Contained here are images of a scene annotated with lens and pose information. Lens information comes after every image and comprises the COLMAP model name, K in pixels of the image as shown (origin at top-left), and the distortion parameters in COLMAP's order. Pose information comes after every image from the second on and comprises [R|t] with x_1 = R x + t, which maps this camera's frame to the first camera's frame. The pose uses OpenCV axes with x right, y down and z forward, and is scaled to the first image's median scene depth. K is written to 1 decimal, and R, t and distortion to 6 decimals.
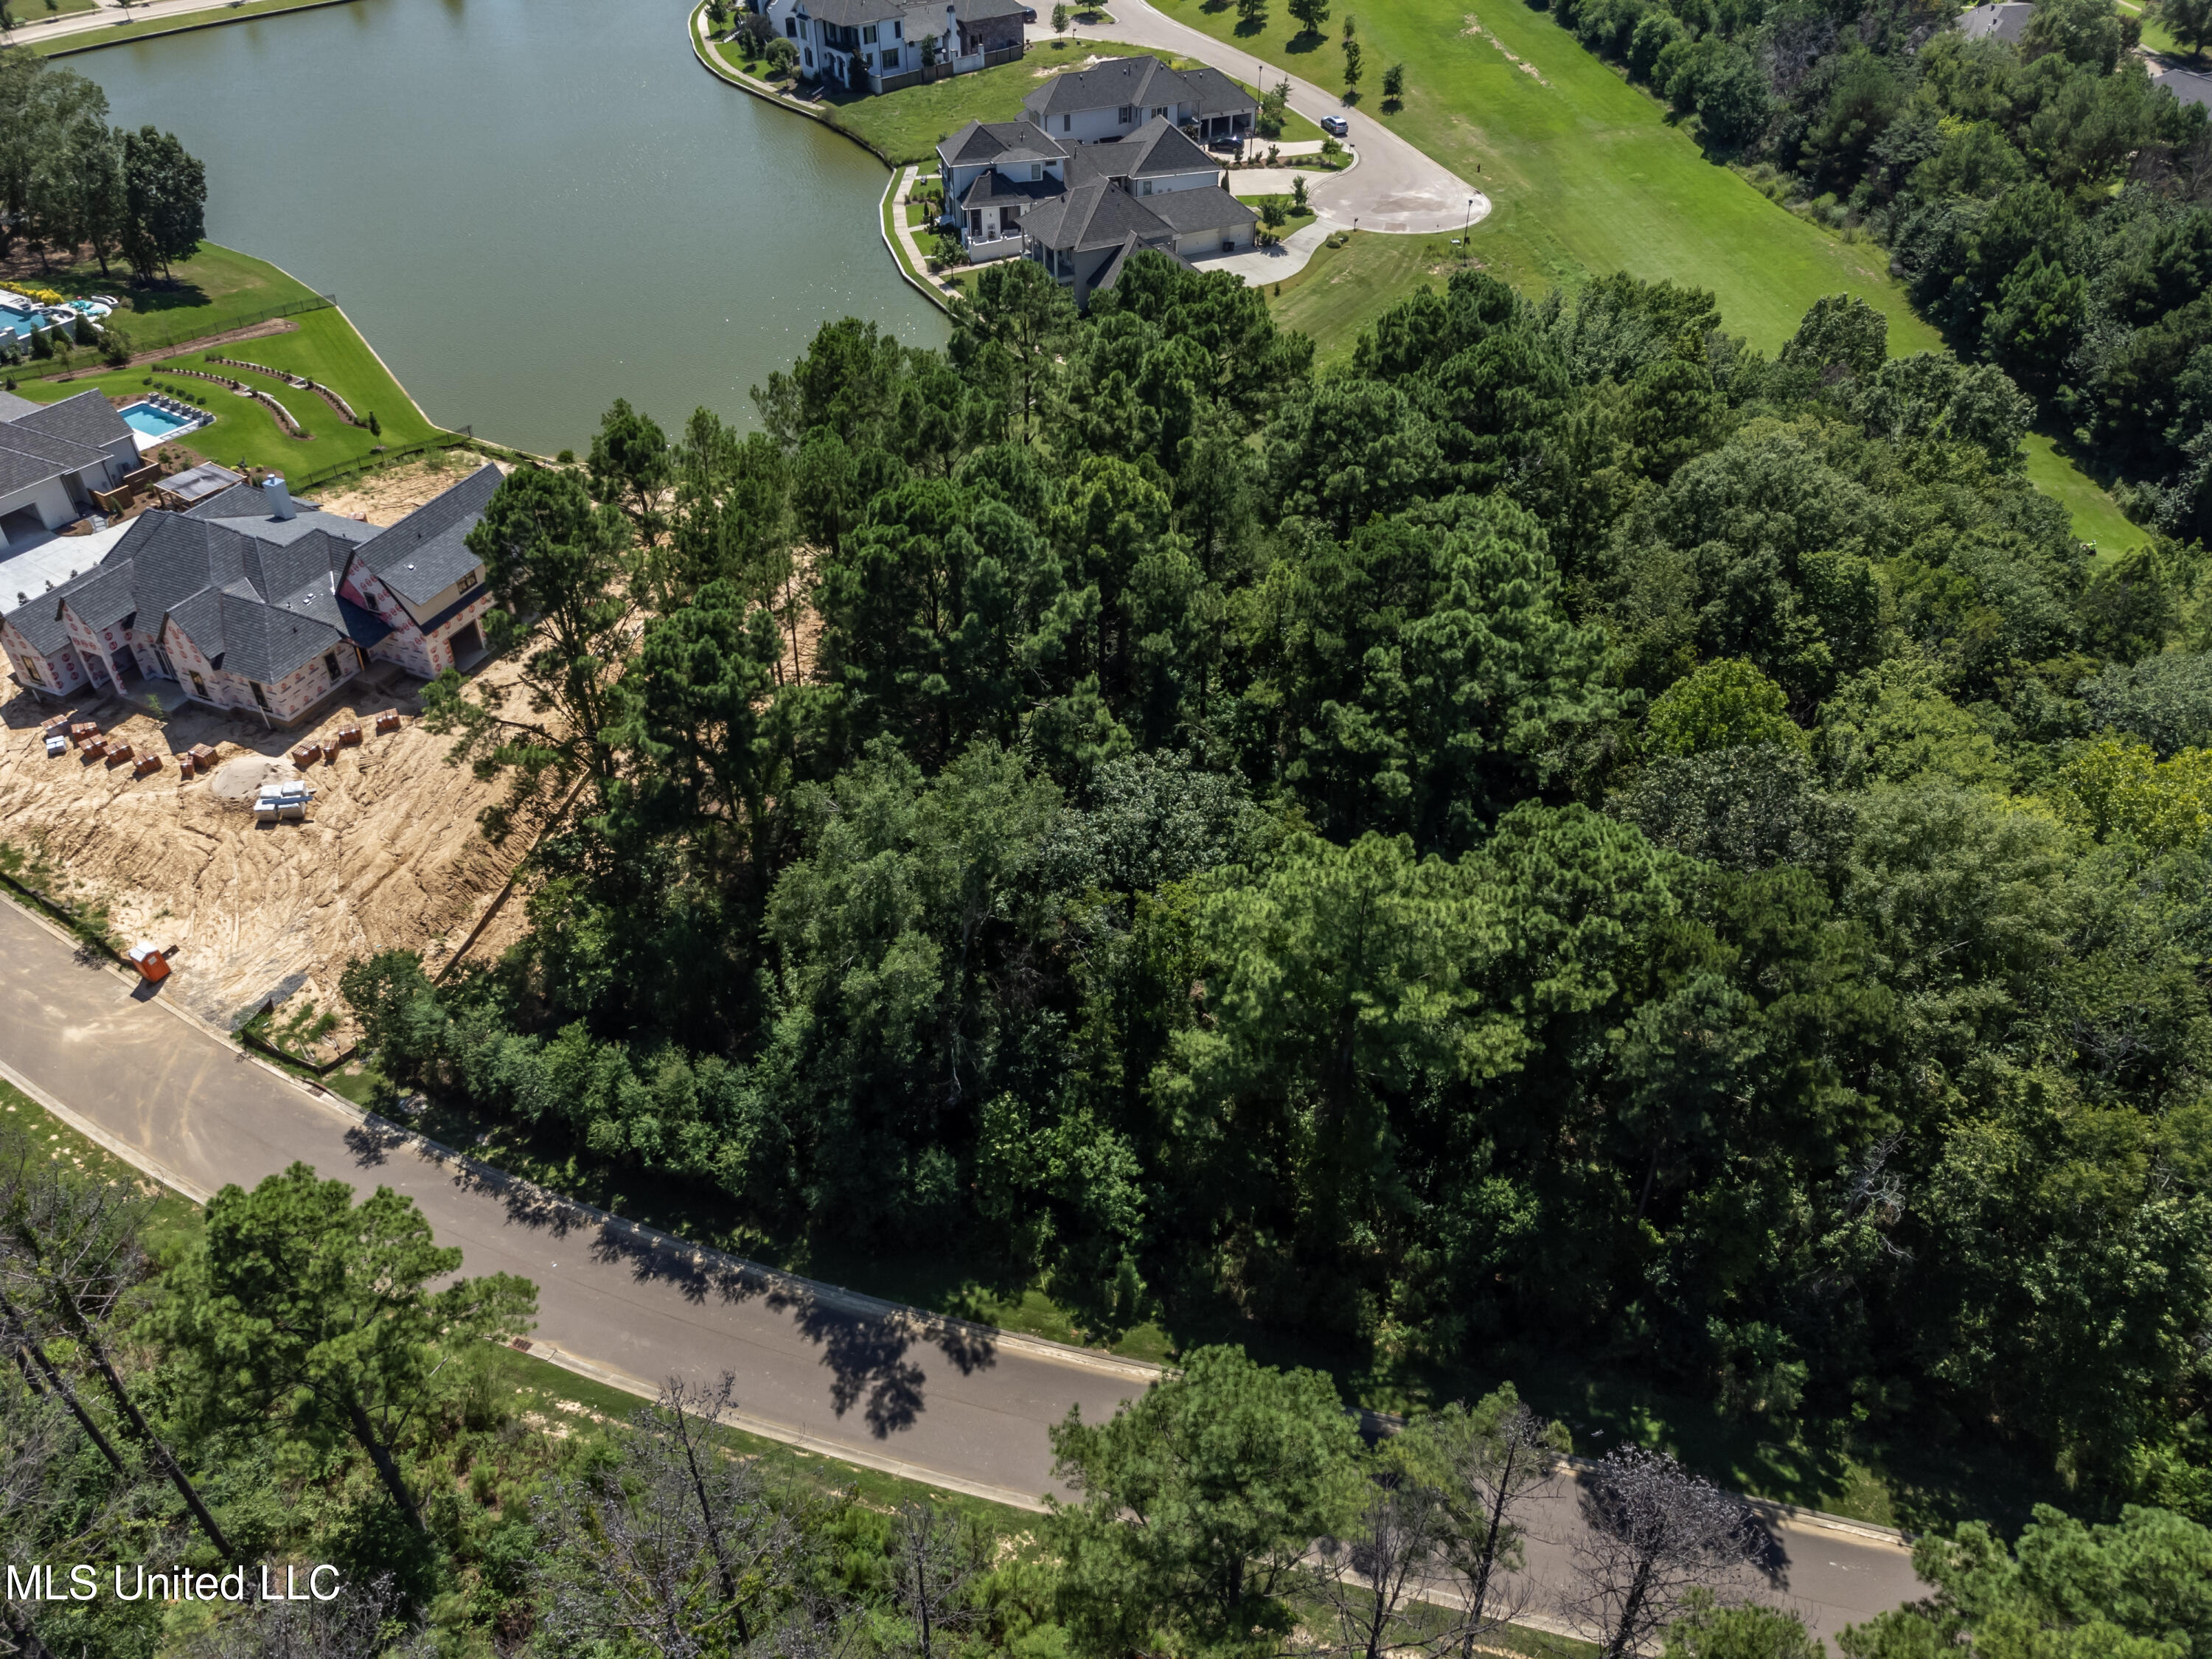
lens RADIAL K [[1667.1, 0, 1111.0], [0, 1667.1, 820.8], [0, 0, 1]] dist [-0.007553, 0.037784]
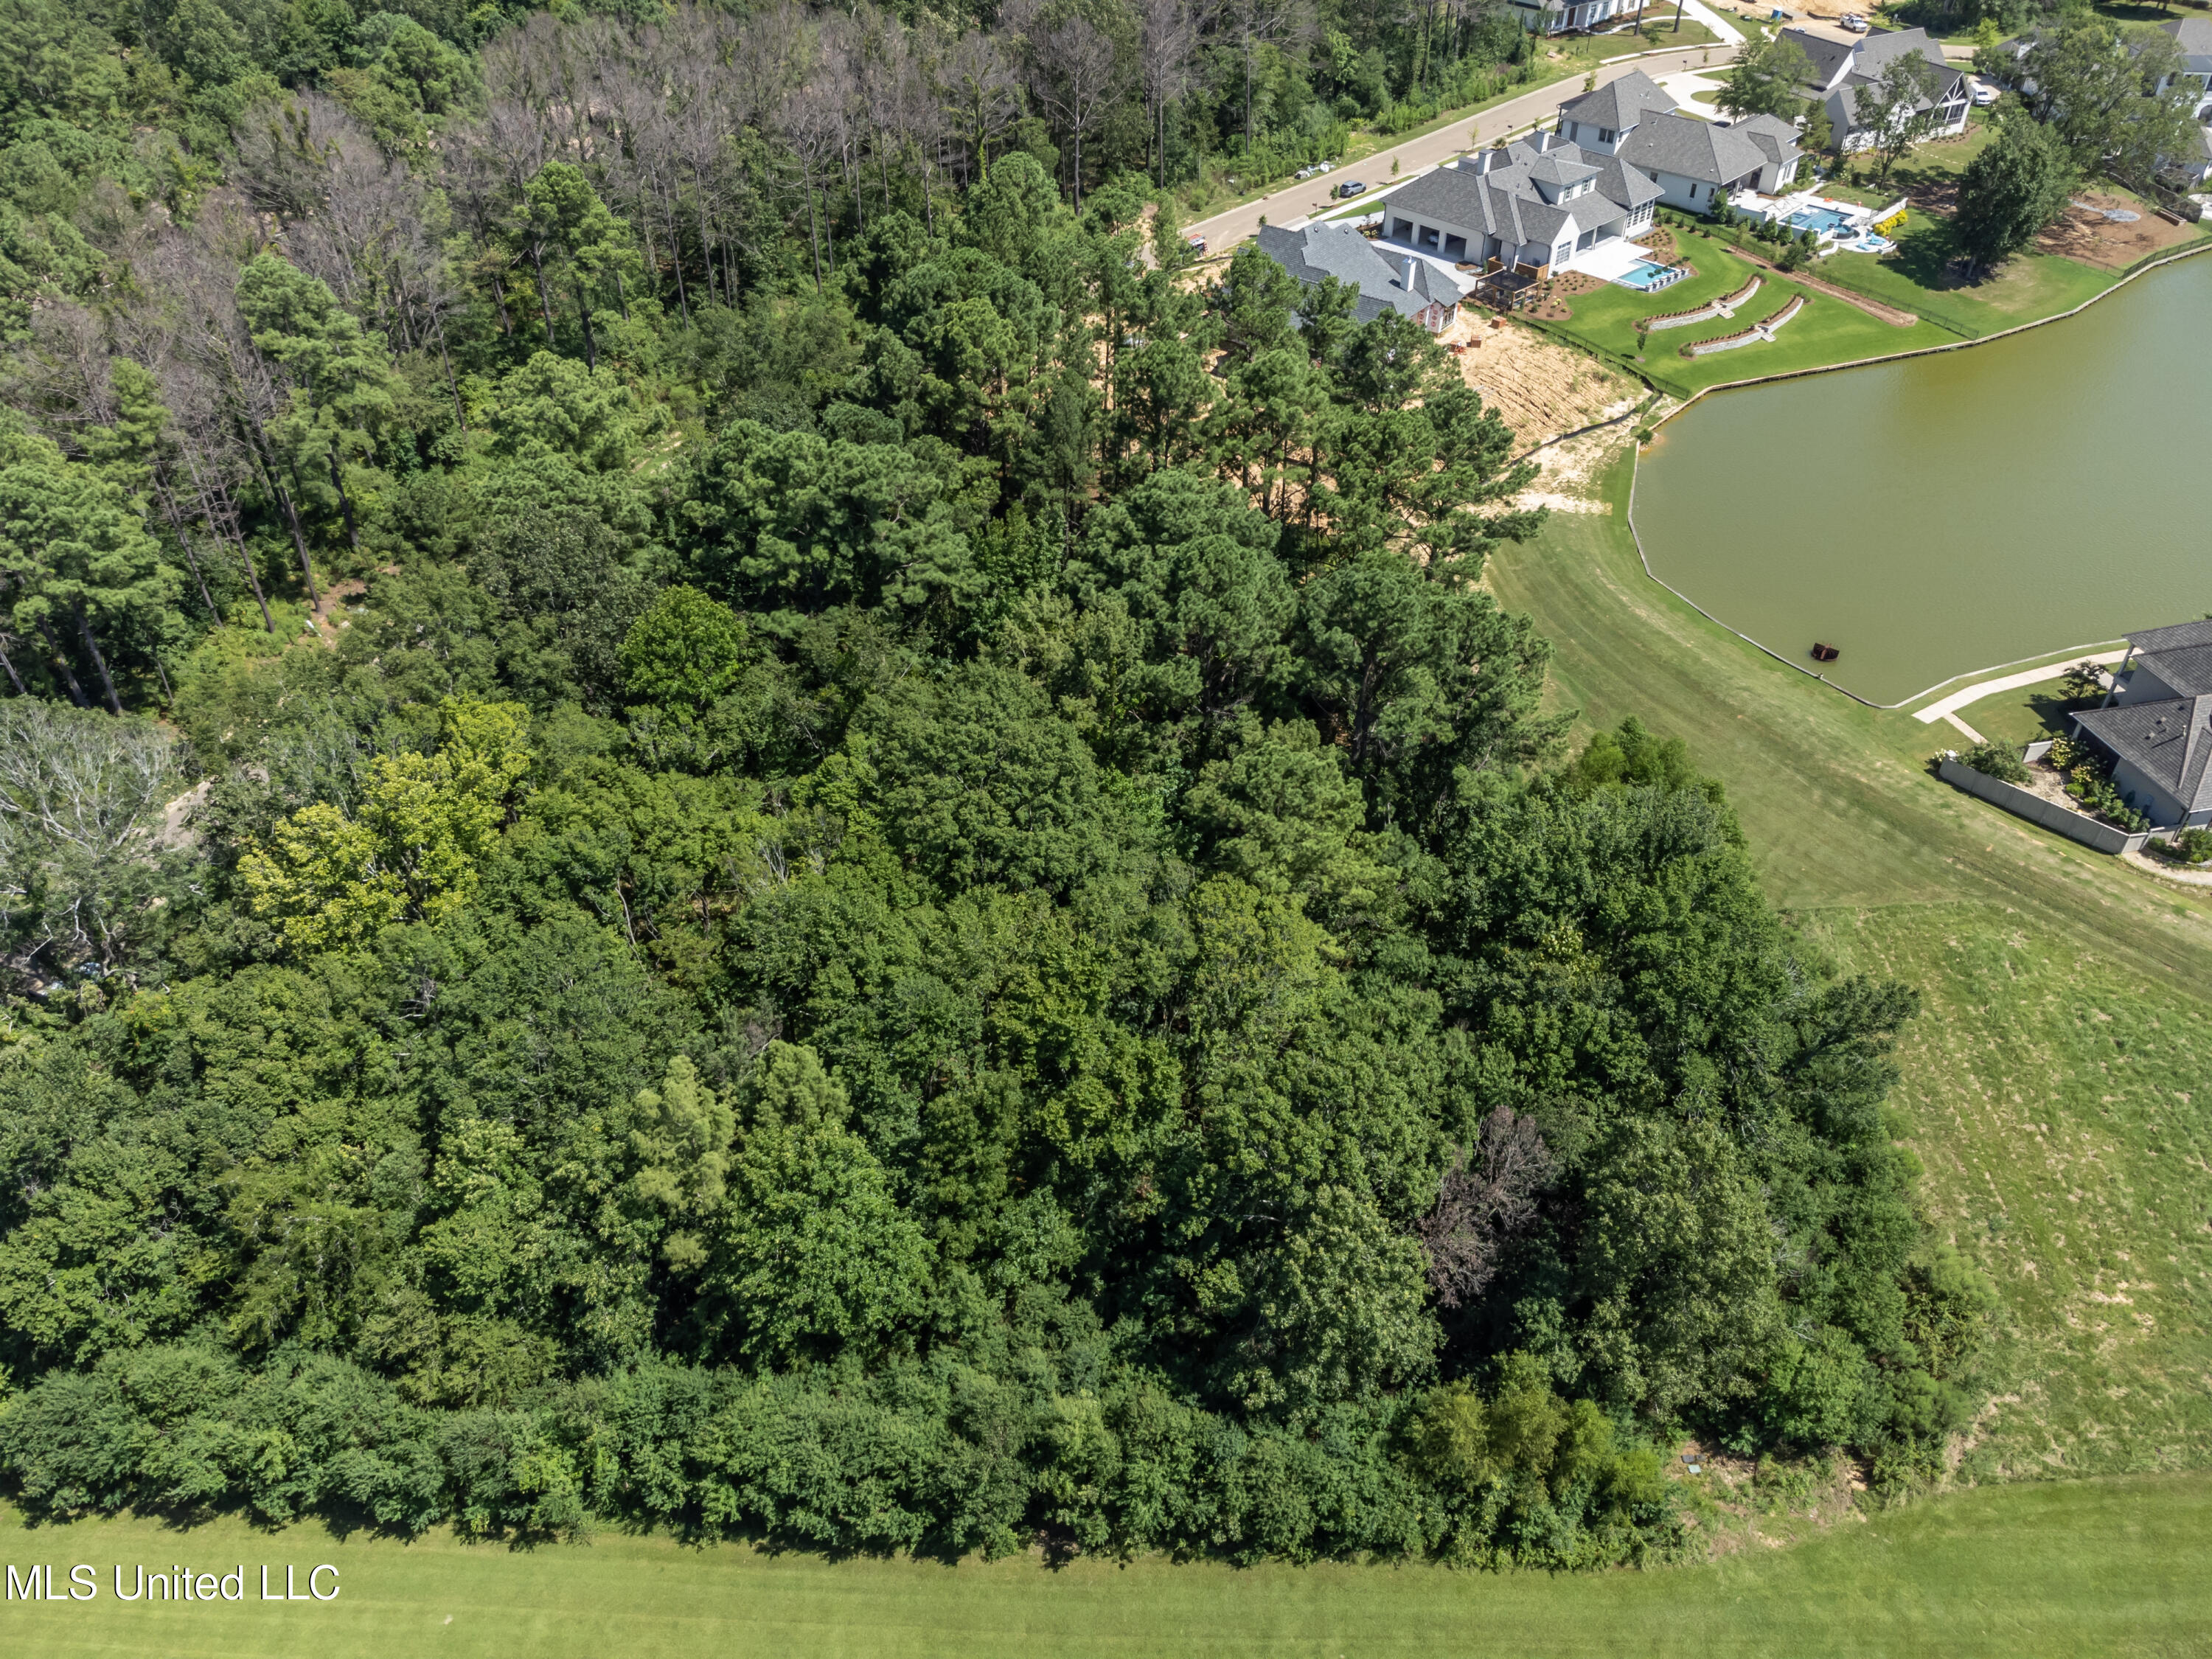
lens RADIAL K [[1667.1, 0, 1096.6], [0, 1667.1, 814.9], [0, 0, 1]] dist [-0.007553, 0.037784]
pose [[-0.240342, 0.601398, -0.761943, 1.059106], [-0.603893, 0.521911, 0.602430, -0.735294], [0.759966, 0.604921, 0.237743, 0.827438]]
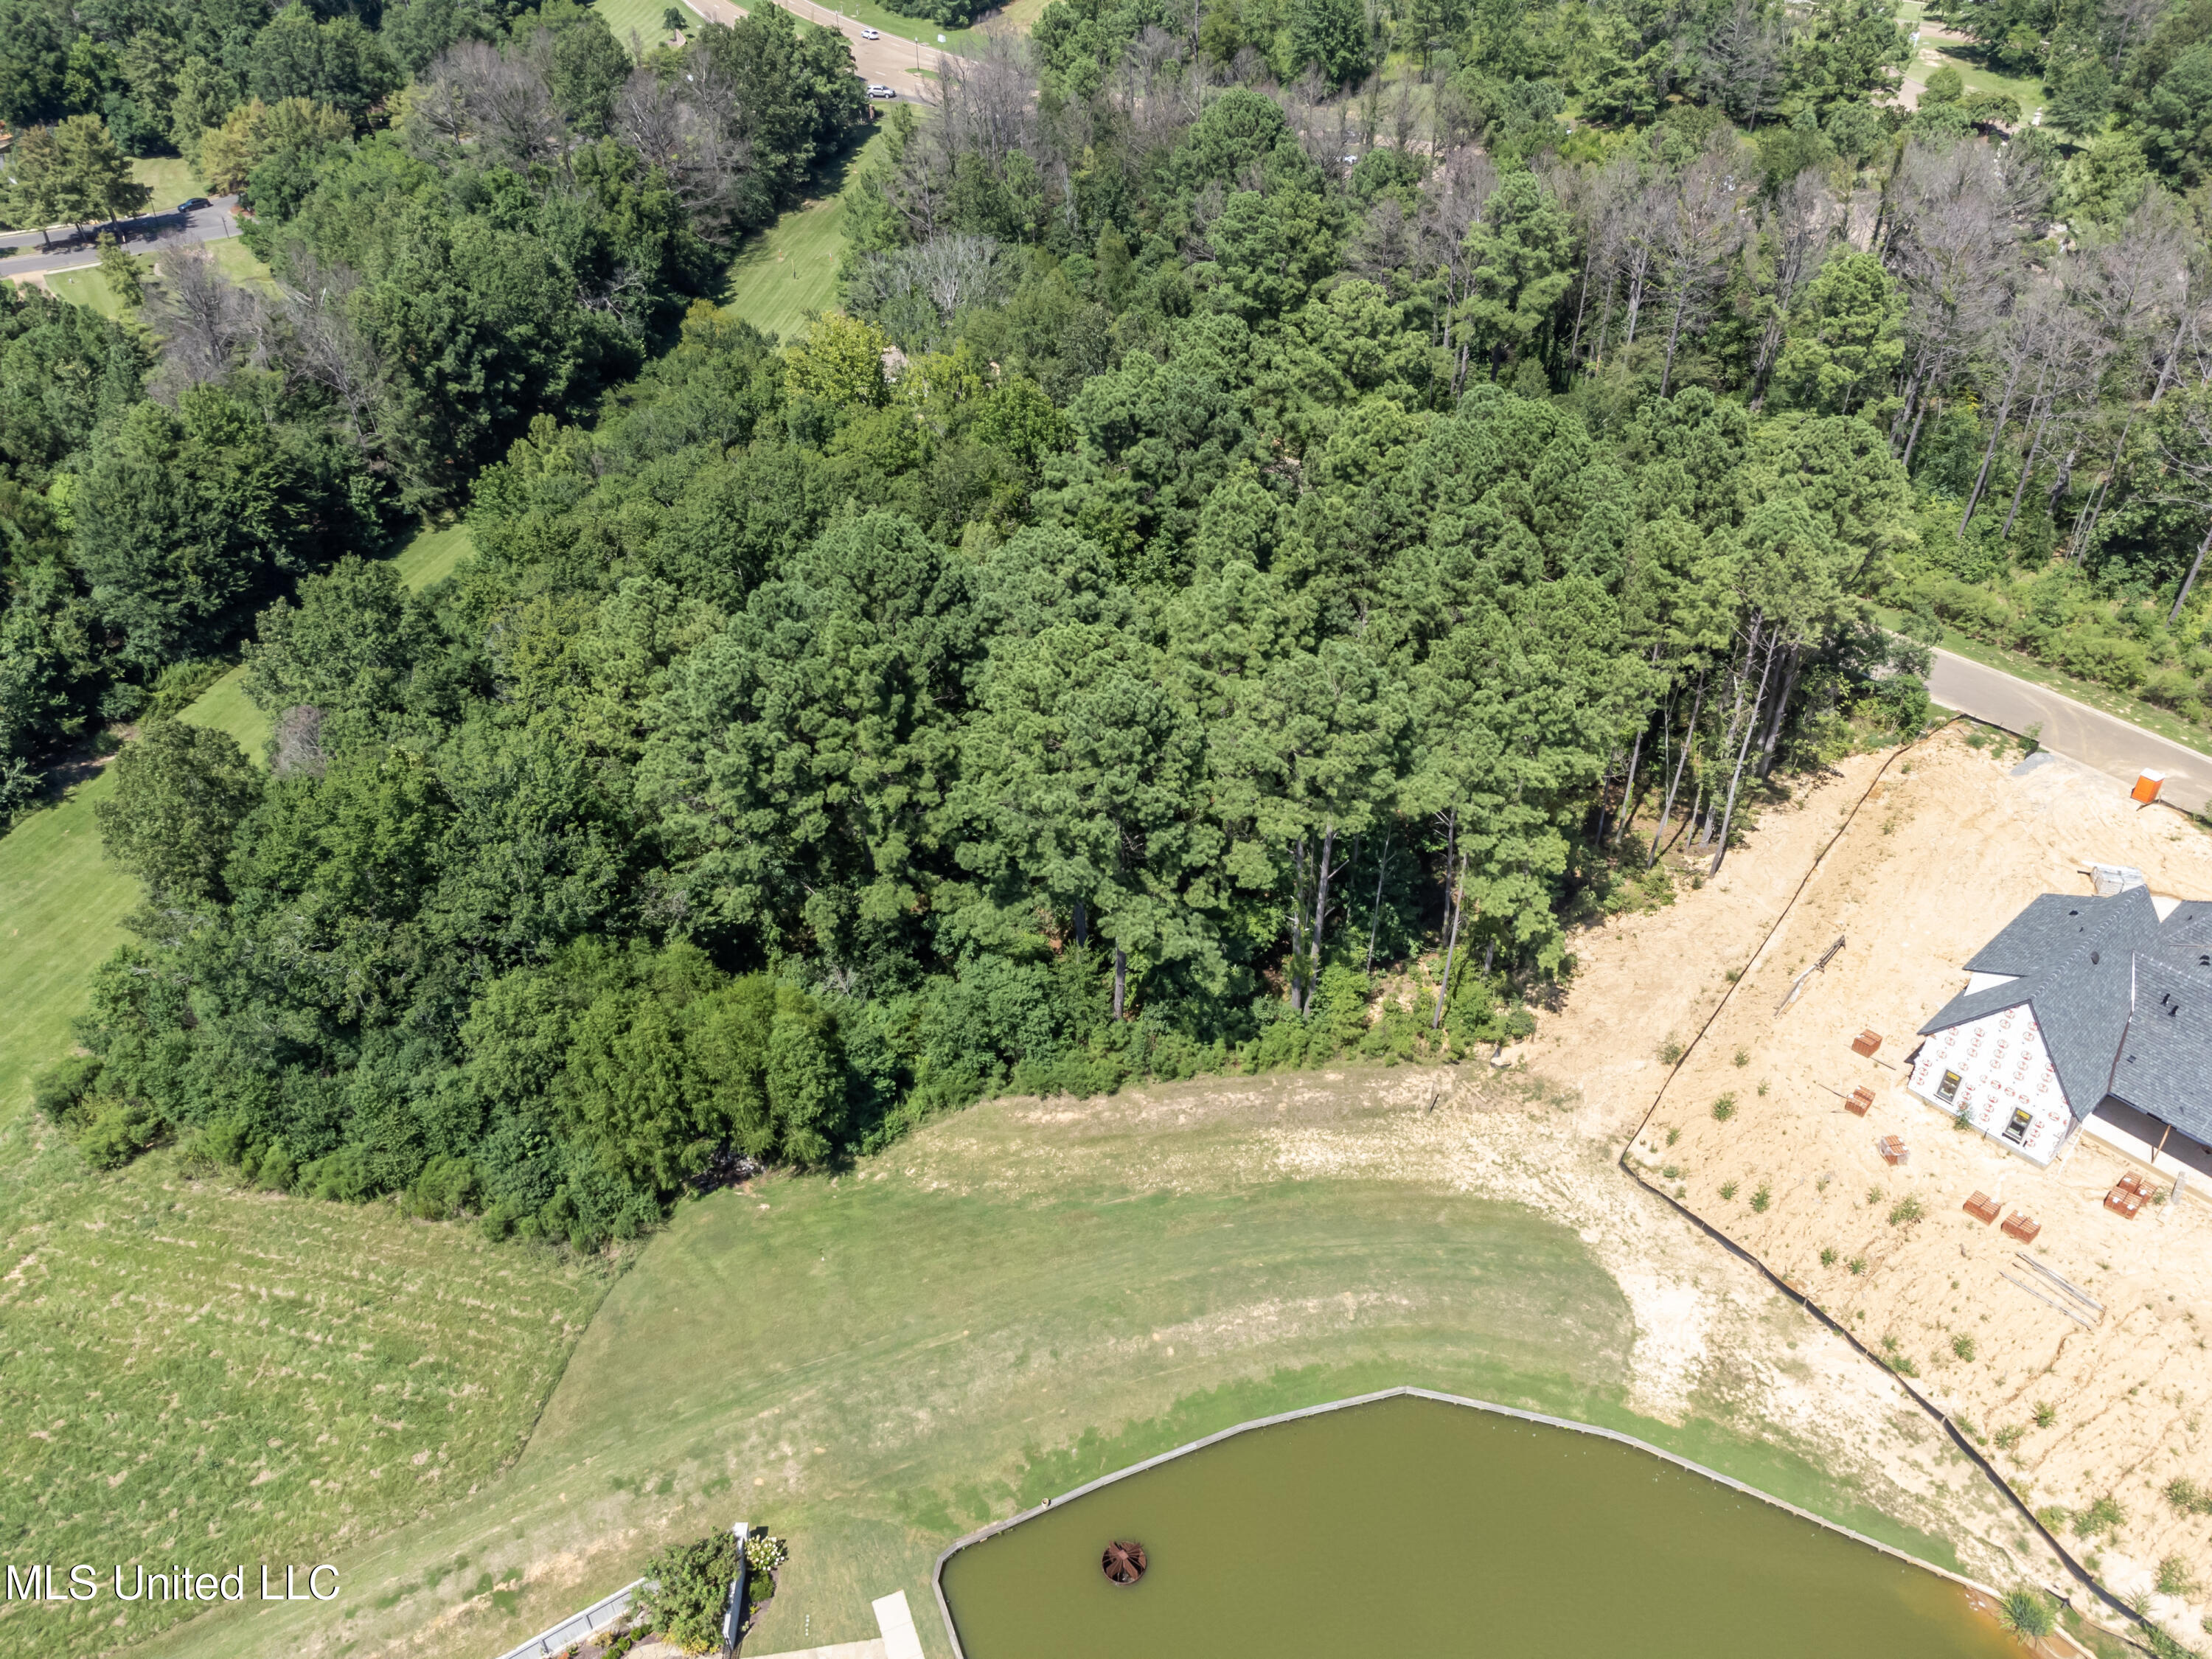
lens RADIAL K [[1667.1, 0, 1104.7], [0, 1667.1, 813.6], [0, 0, 1]] dist [-0.007553, 0.037784]
pose [[-0.908067, -0.243041, 0.341094, -0.260560], [0.269920, 0.283120, 0.920318, -1.109122], [-0.320246, 0.927779, -0.191491, 1.315249]]
